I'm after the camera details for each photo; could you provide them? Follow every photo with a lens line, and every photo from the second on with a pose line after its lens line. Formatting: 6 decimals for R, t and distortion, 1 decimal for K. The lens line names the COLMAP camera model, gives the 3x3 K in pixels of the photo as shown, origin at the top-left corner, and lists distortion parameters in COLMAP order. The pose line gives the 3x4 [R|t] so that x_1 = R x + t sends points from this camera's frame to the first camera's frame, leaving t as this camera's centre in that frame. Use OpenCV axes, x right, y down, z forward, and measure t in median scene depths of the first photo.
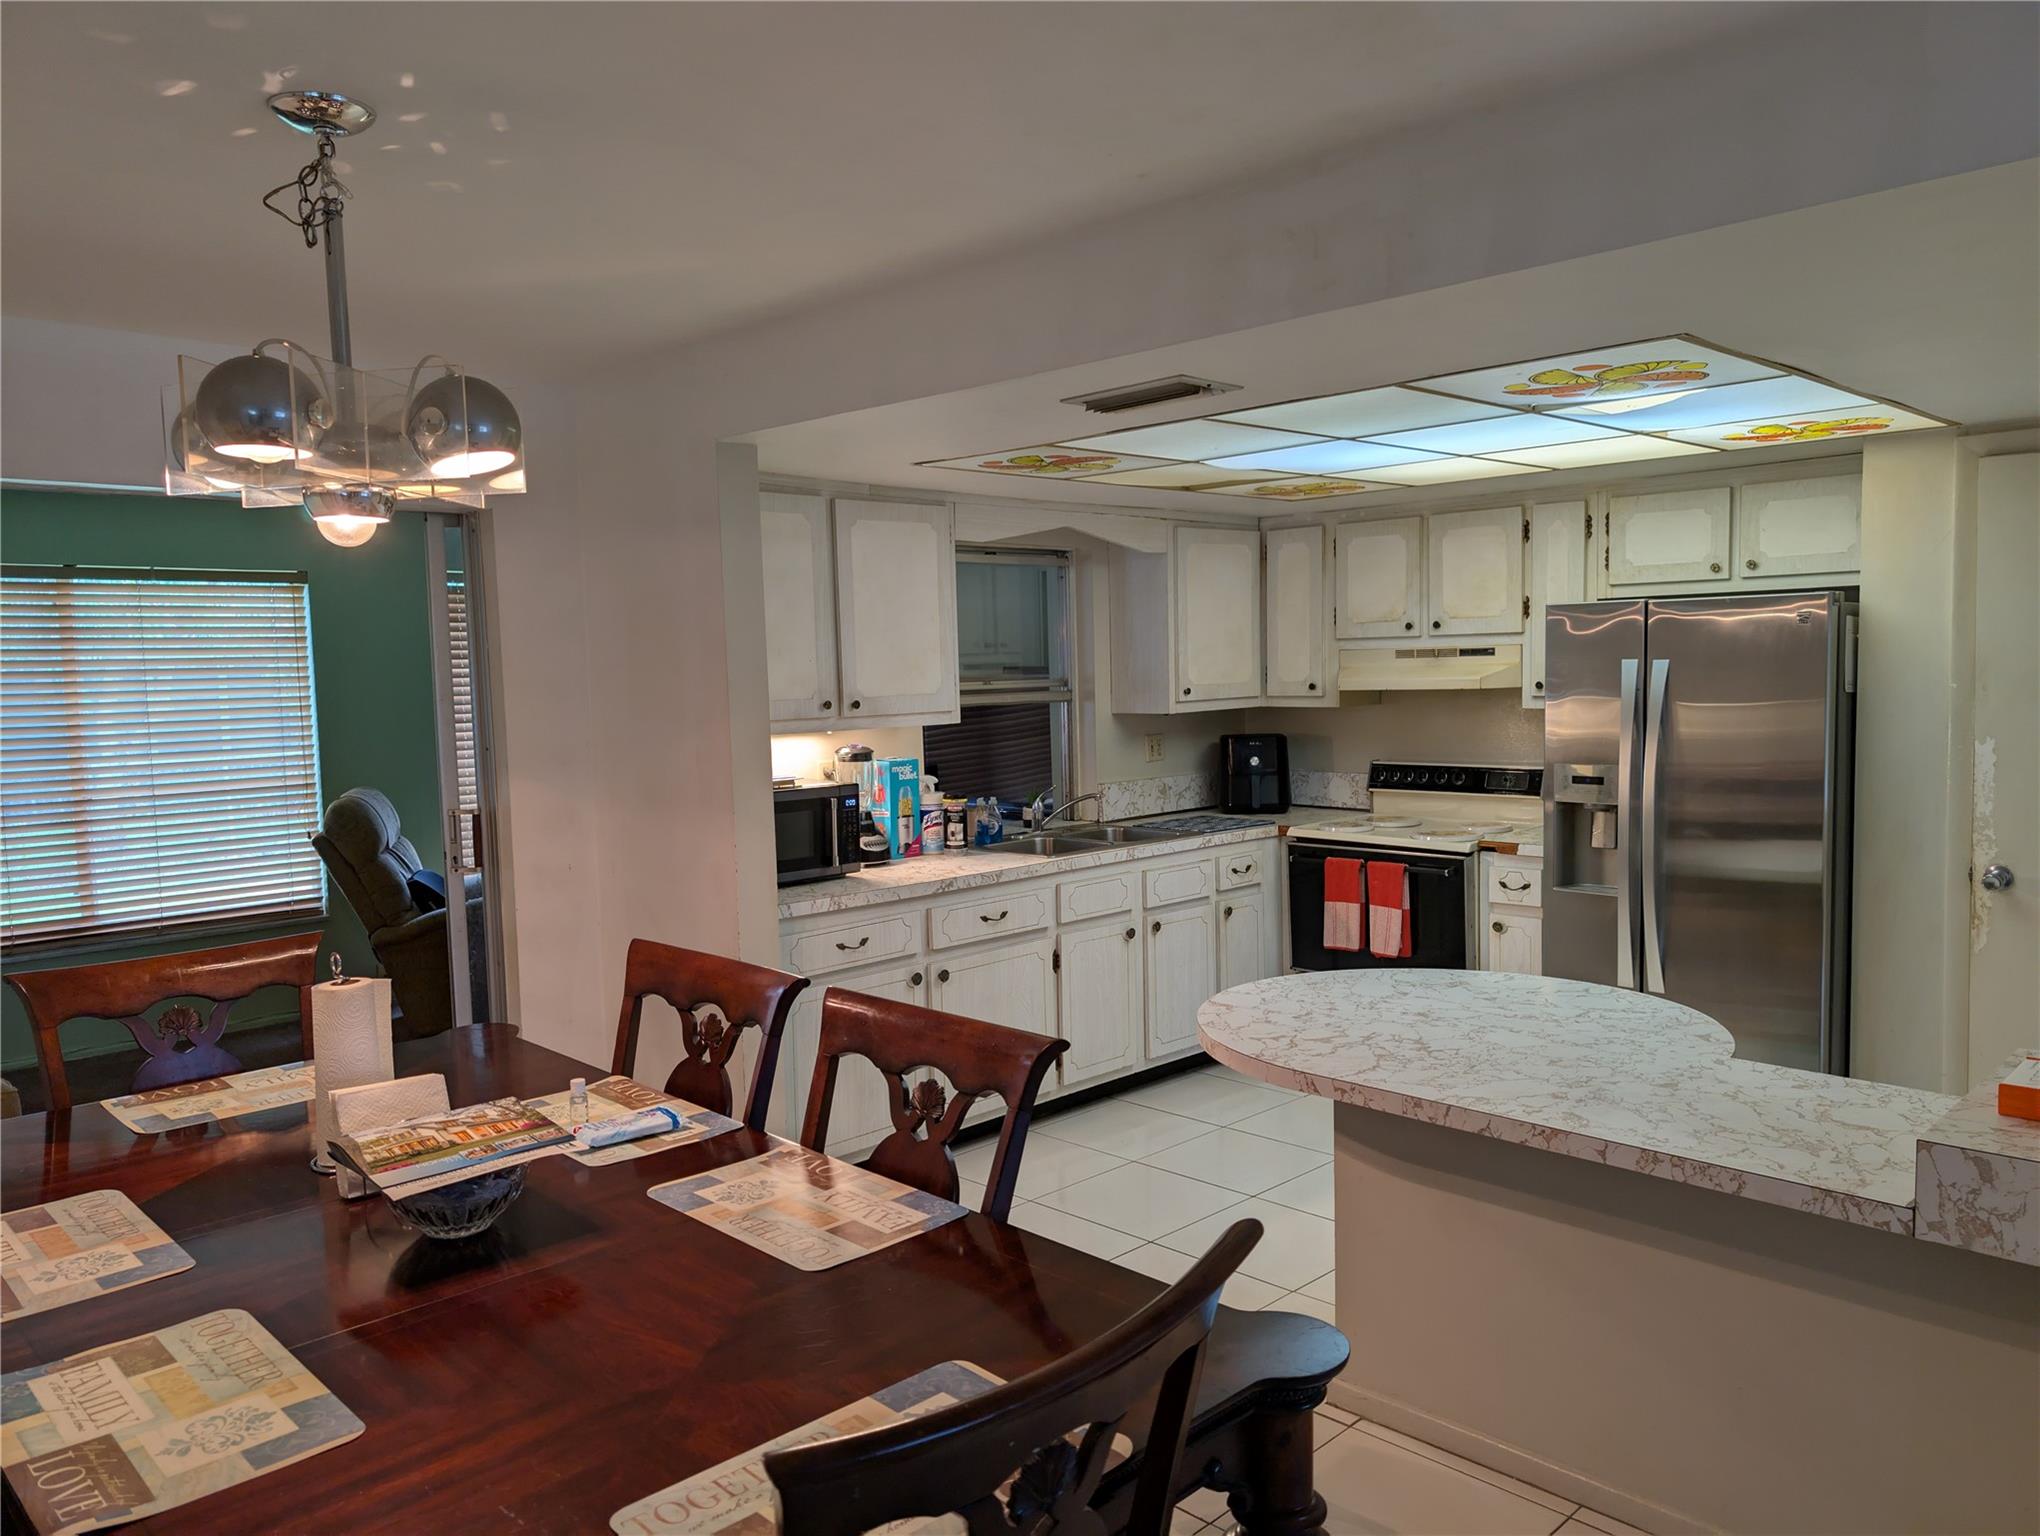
lens RADIAL K [[1453.6, 0, 1023.6], [0, 1453.6, 781.0], [0, 0, 1]] dist [0.030481, -0.027391]
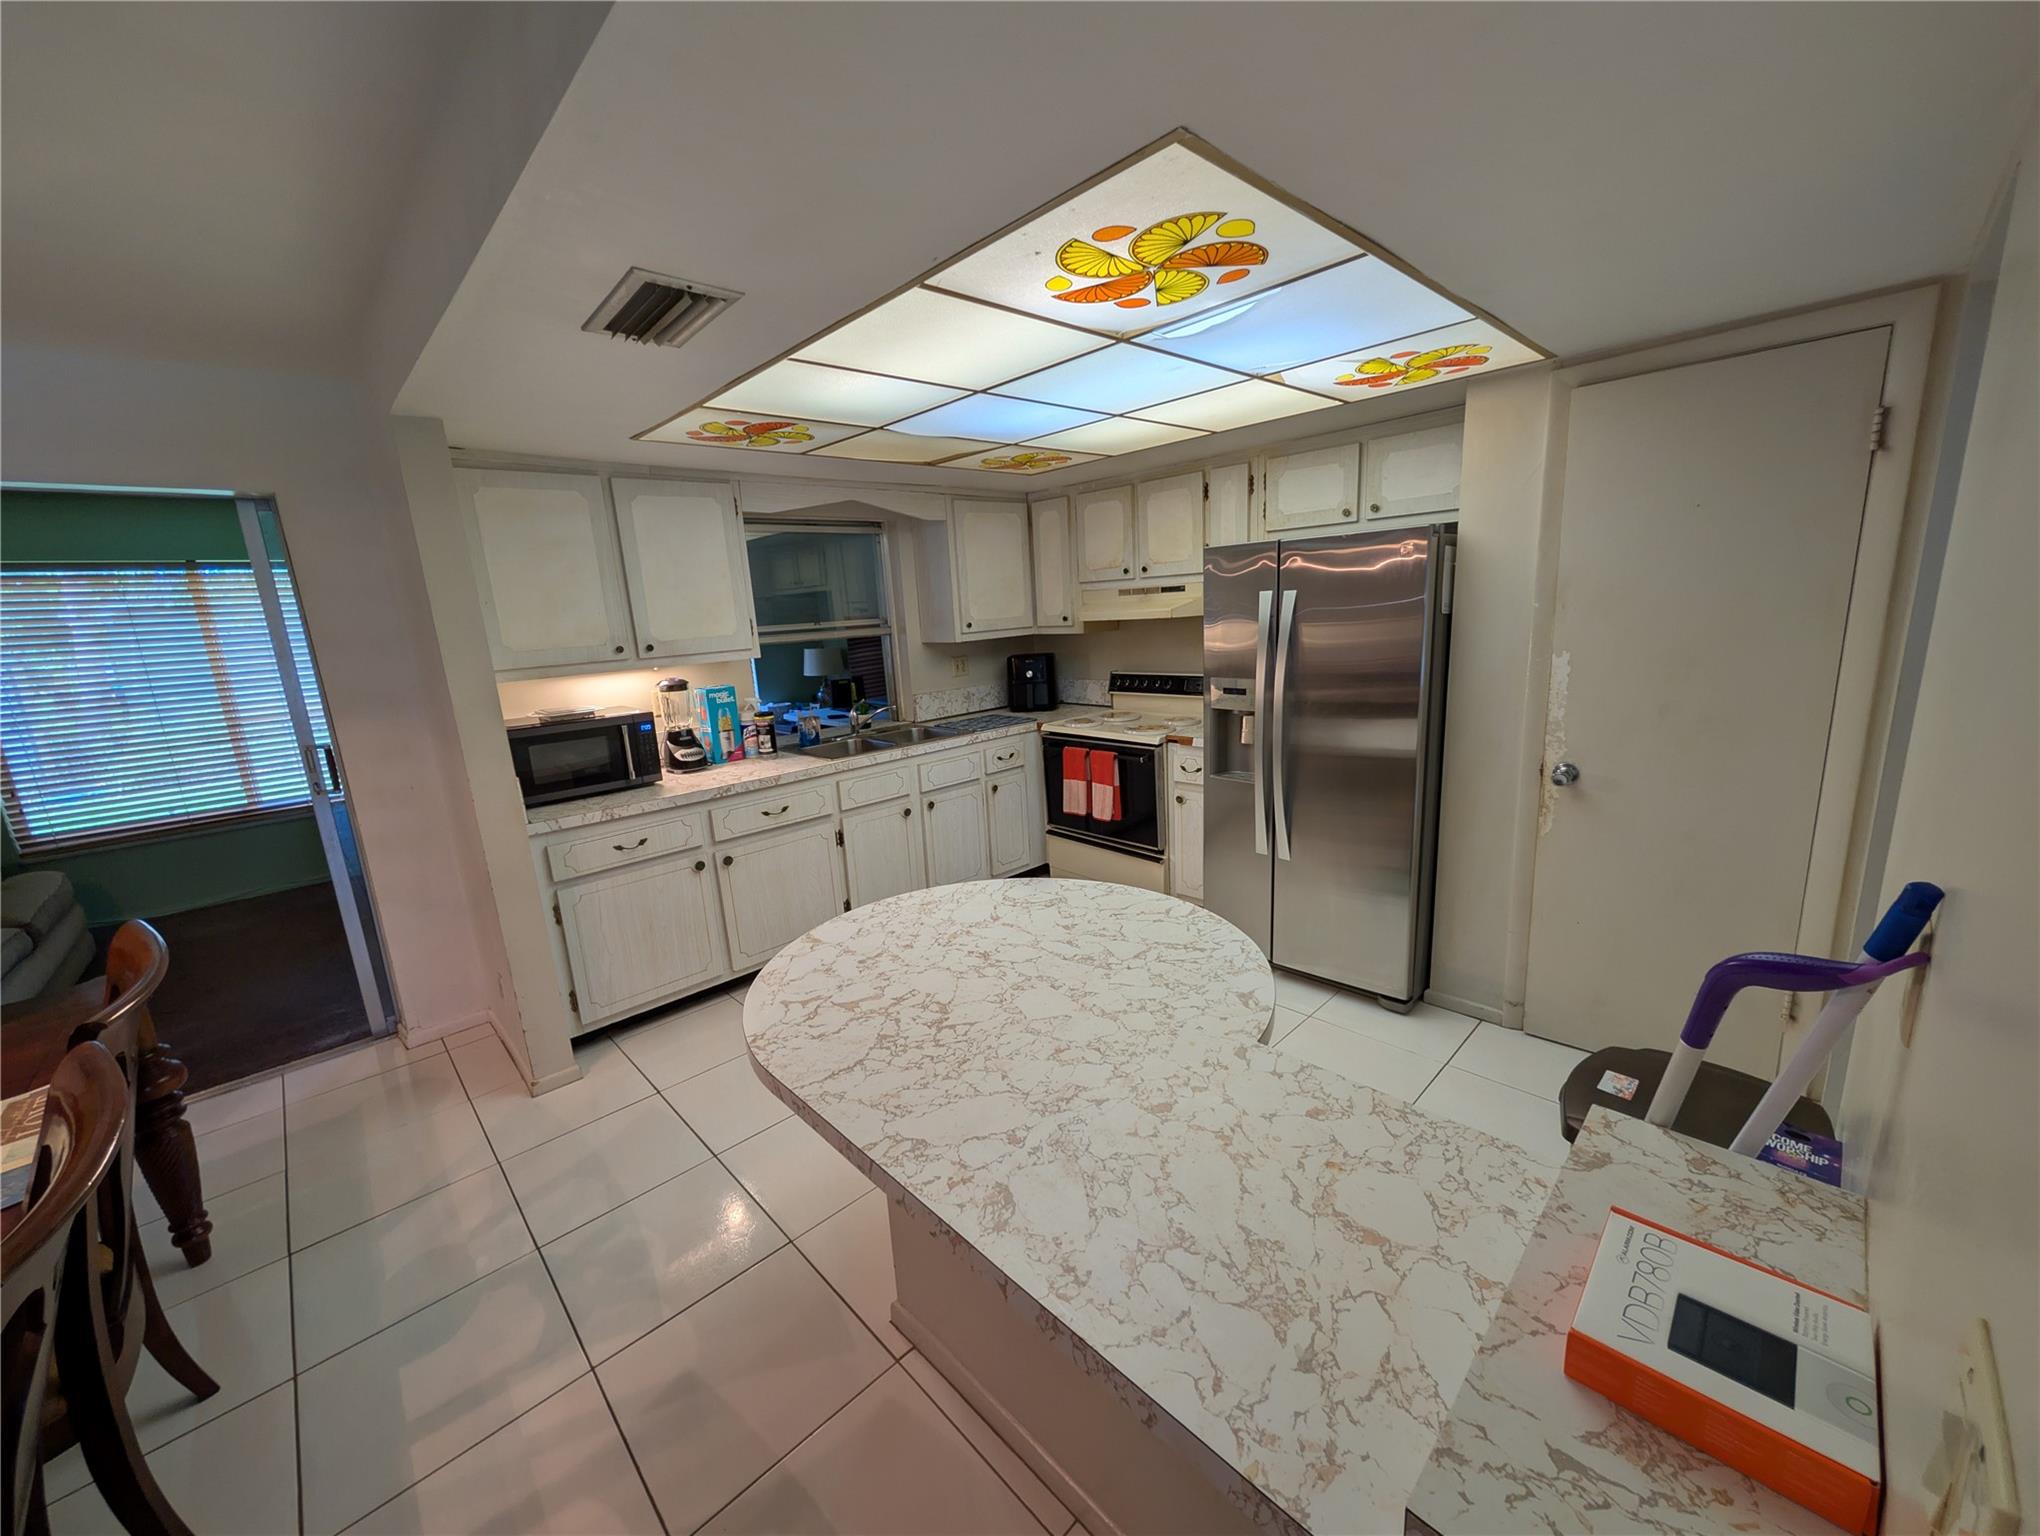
lens RADIAL K [[766.3, 0, 1018.9], [0, 766.3, 768.3], [0, 0, 1]] dist [0.003283, 0.001445]
pose [[0.999263, -0.027954, -0.026301, 0.254022], [0.031118, 0.991185, 0.128778, -0.029444], [0.022470, -0.129501, 0.991325, 0.396262]]
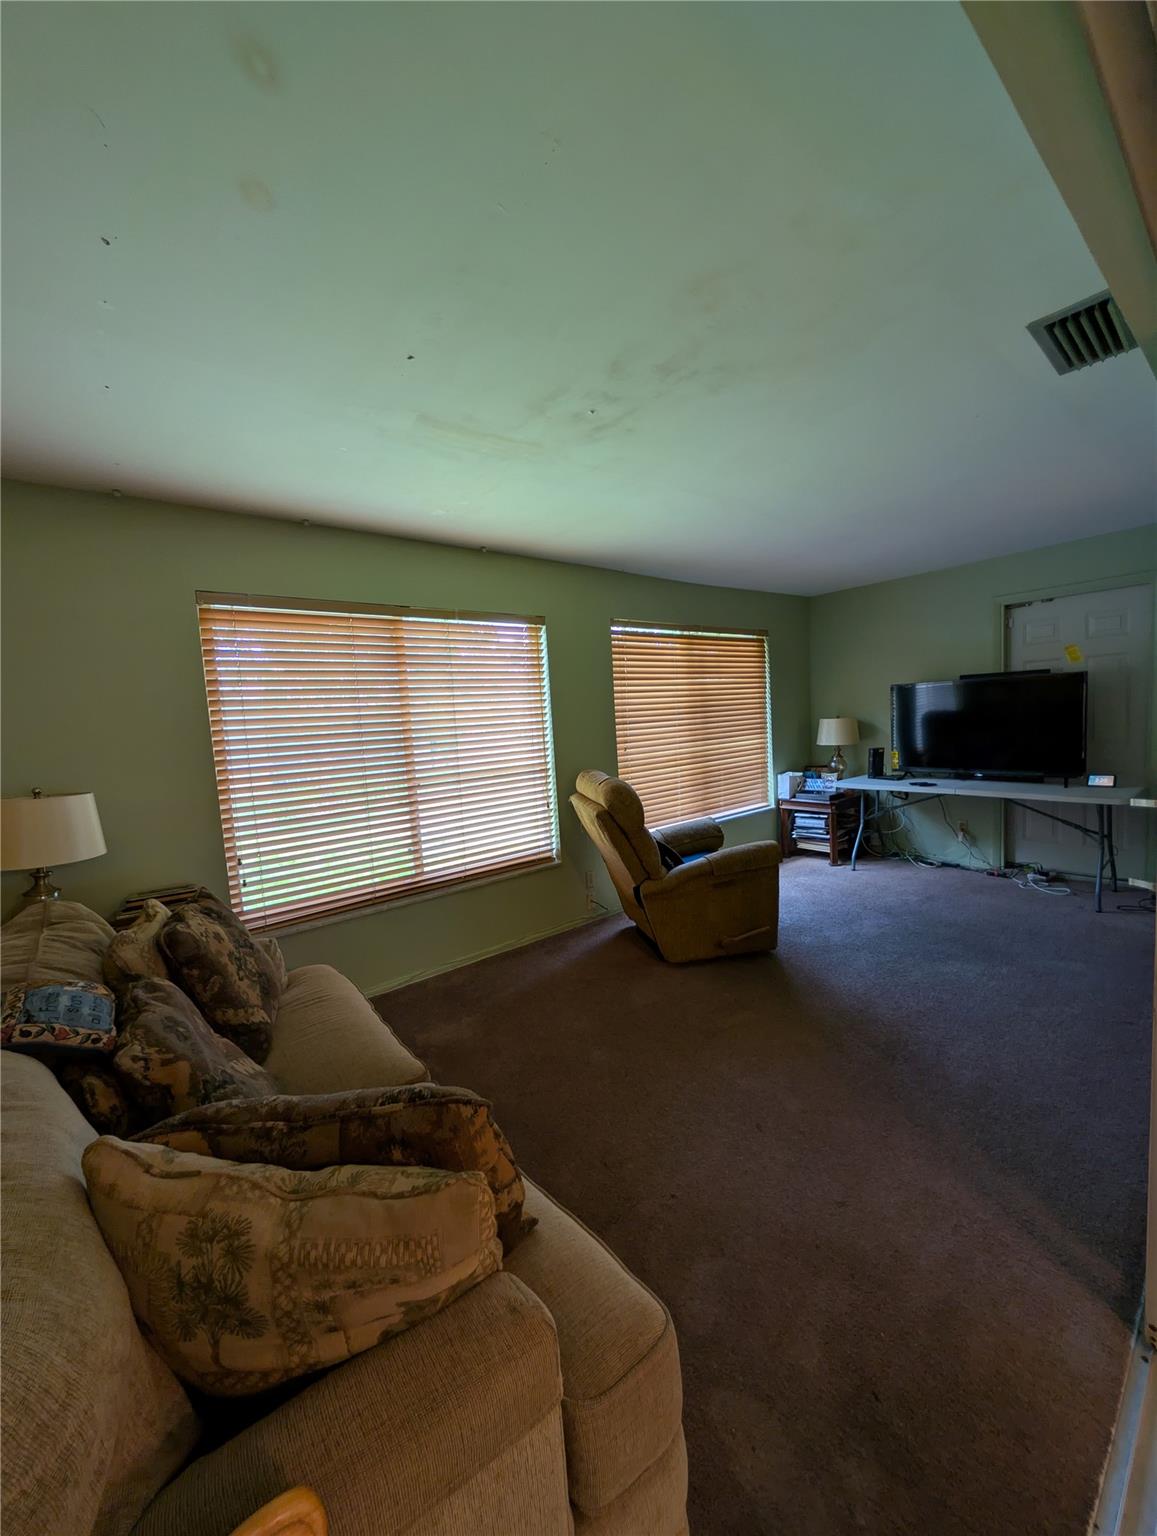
lens RADIAL K [[577.0, 0, 578.9], [0, 577.0, 769.0], [0, 0, 1]] dist [0.003283, 0.001445]
pose [[0.995006, -0.028773, -0.095580, -0.704511], [0.029898, 0.999499, 0.010362, -0.005311], [0.095234, -0.013168, 0.995368, 0.785370]]
